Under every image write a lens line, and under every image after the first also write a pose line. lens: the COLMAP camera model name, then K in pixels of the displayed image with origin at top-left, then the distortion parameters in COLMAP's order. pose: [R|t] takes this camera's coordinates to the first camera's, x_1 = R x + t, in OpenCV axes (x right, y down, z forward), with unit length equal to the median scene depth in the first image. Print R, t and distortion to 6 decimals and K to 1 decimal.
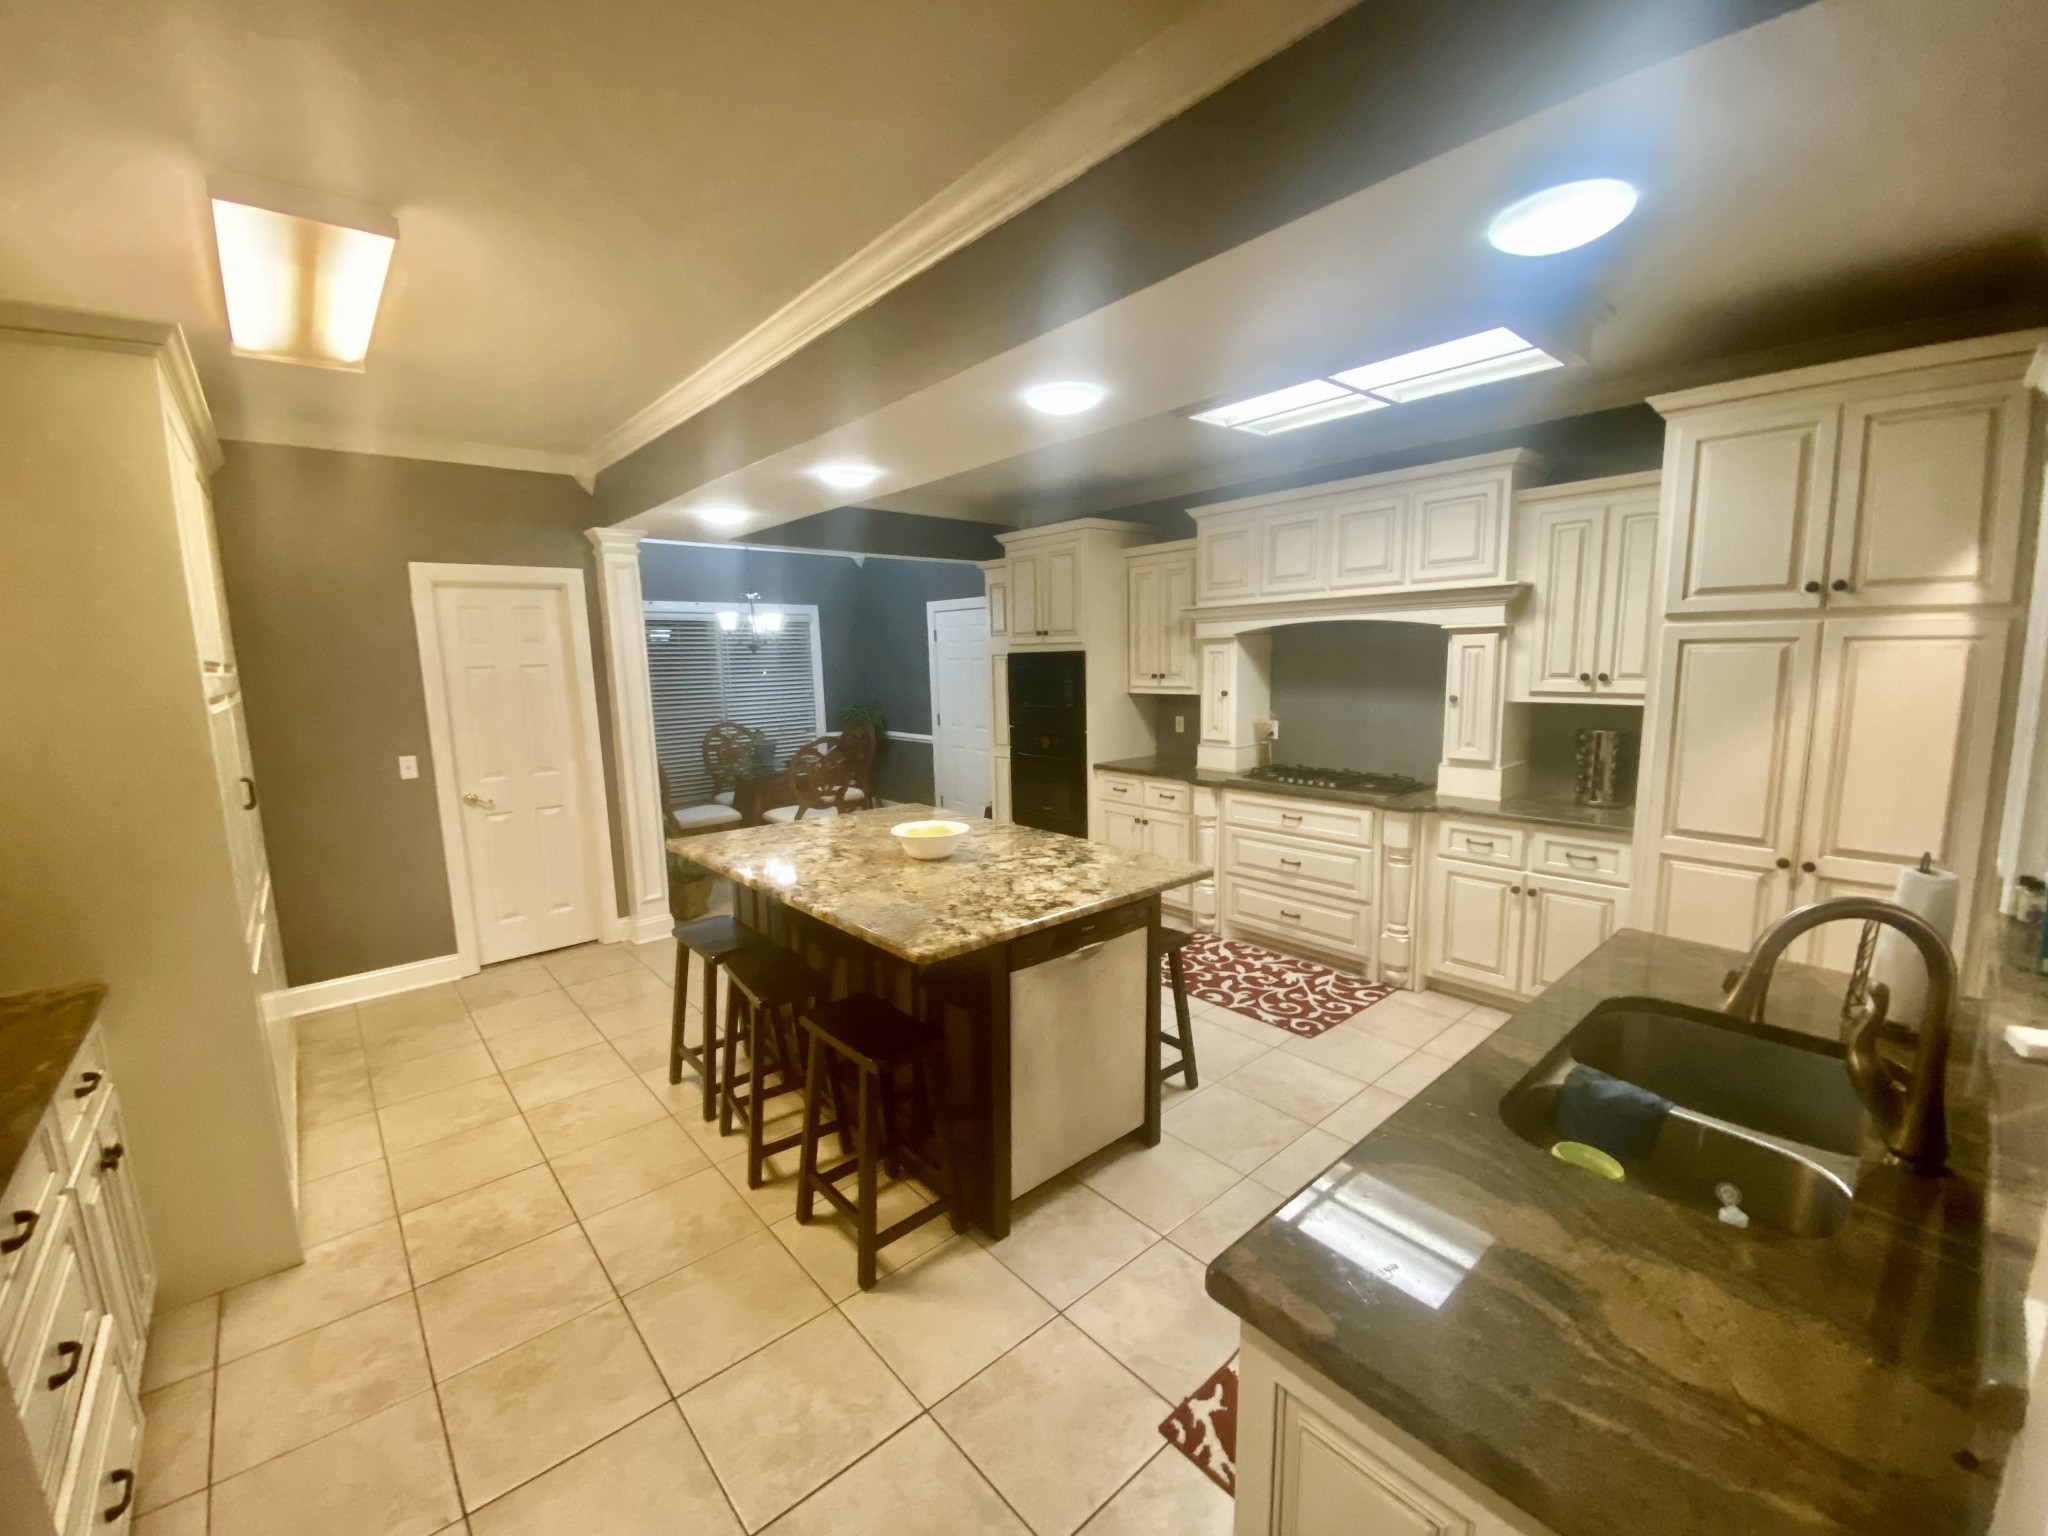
lens RADIAL K [[837.3, 0, 1077.7], [0, 837.3, 803.0], [0, 0, 1]] dist [0.000080, -0.000237]
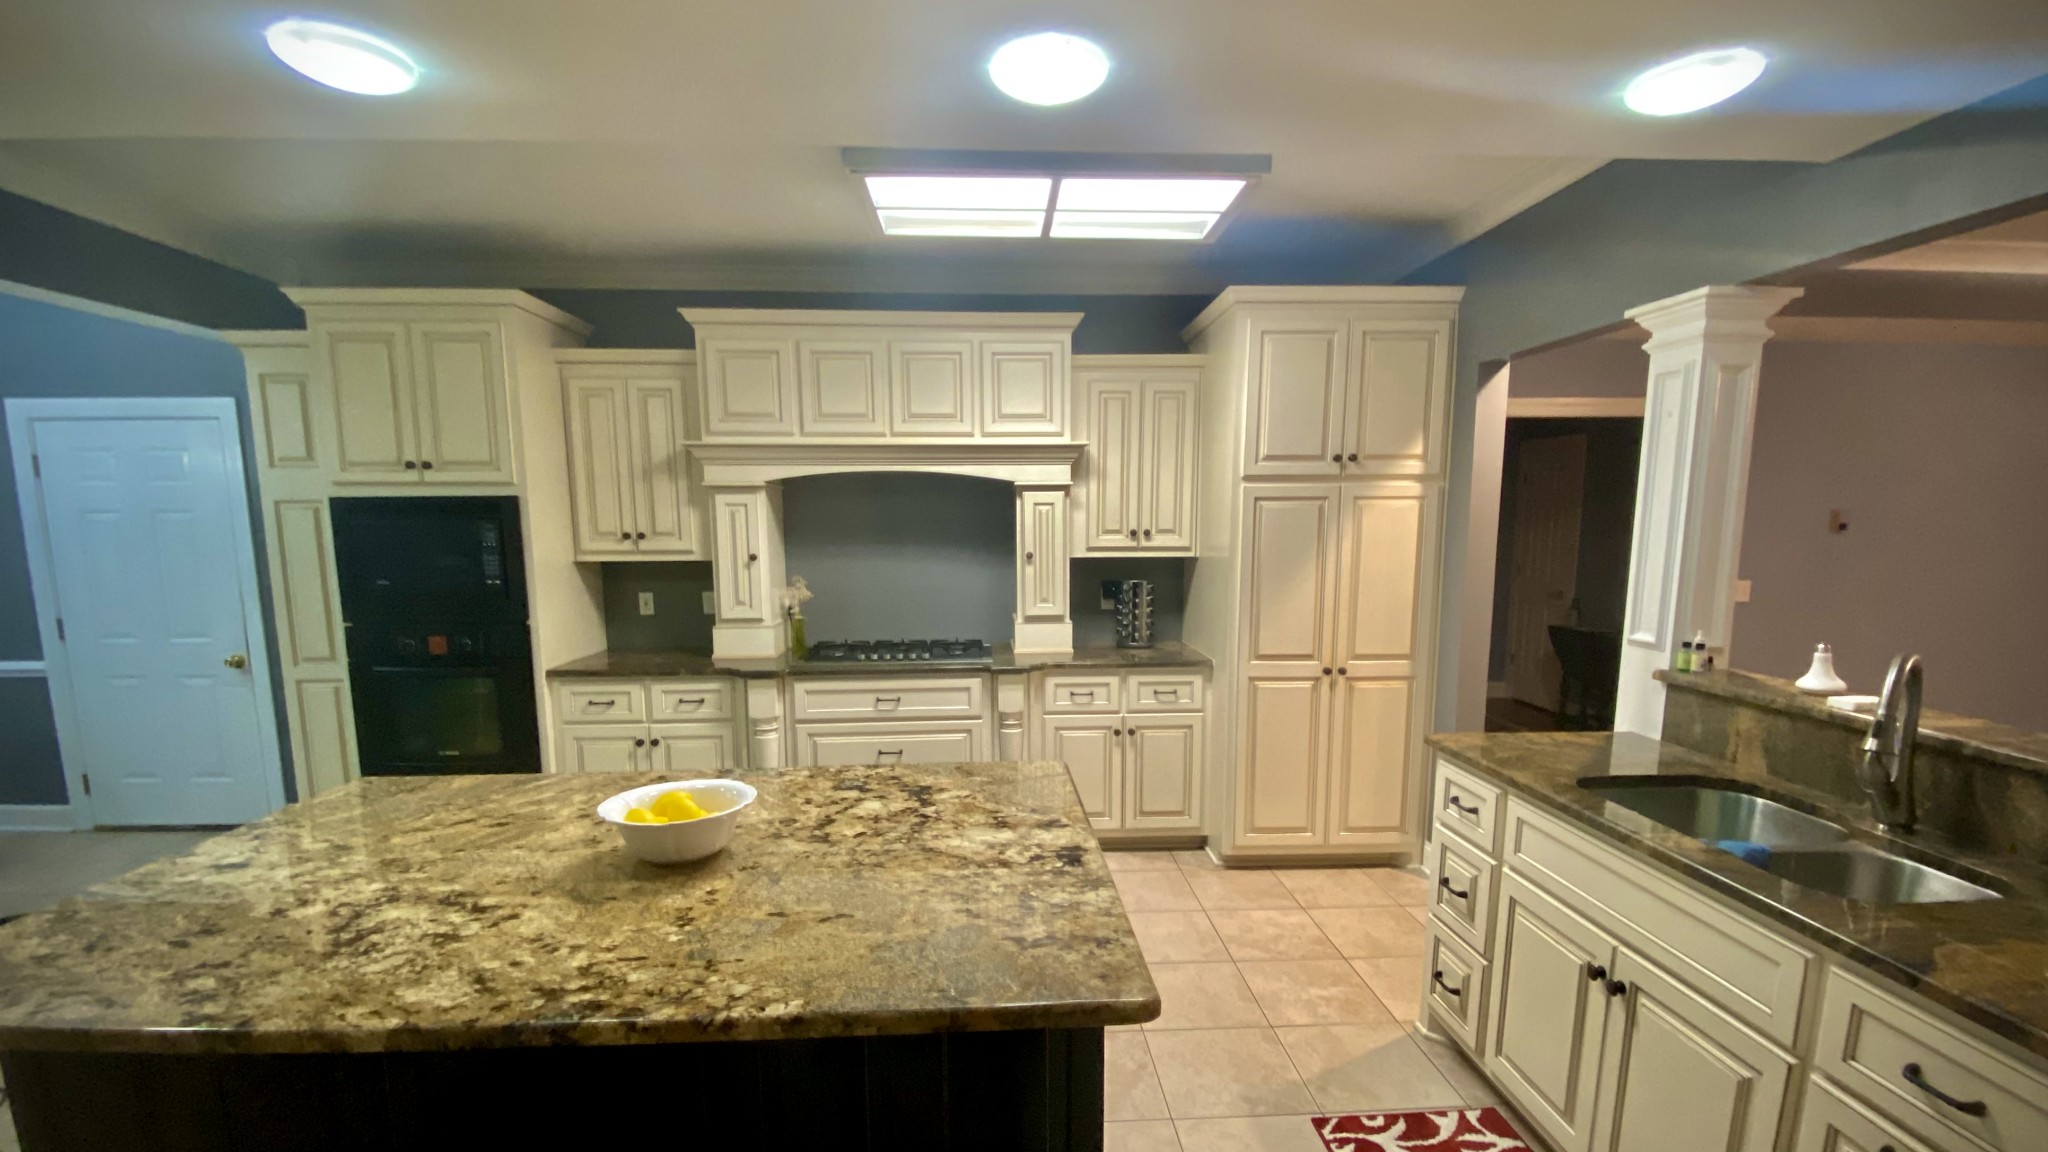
lens RADIAL K [[849.8, 0, 1026.3], [0, 849.8, 647.2], [0, 0, 1]] dist [0.037113, -0.000129]
pose [[0.645726, -0.098851, 0.757144, -0.322751], [0.130452, 0.991288, 0.018165, -0.034732], [-0.752343, 0.087041, 0.652996, 0.346145]]
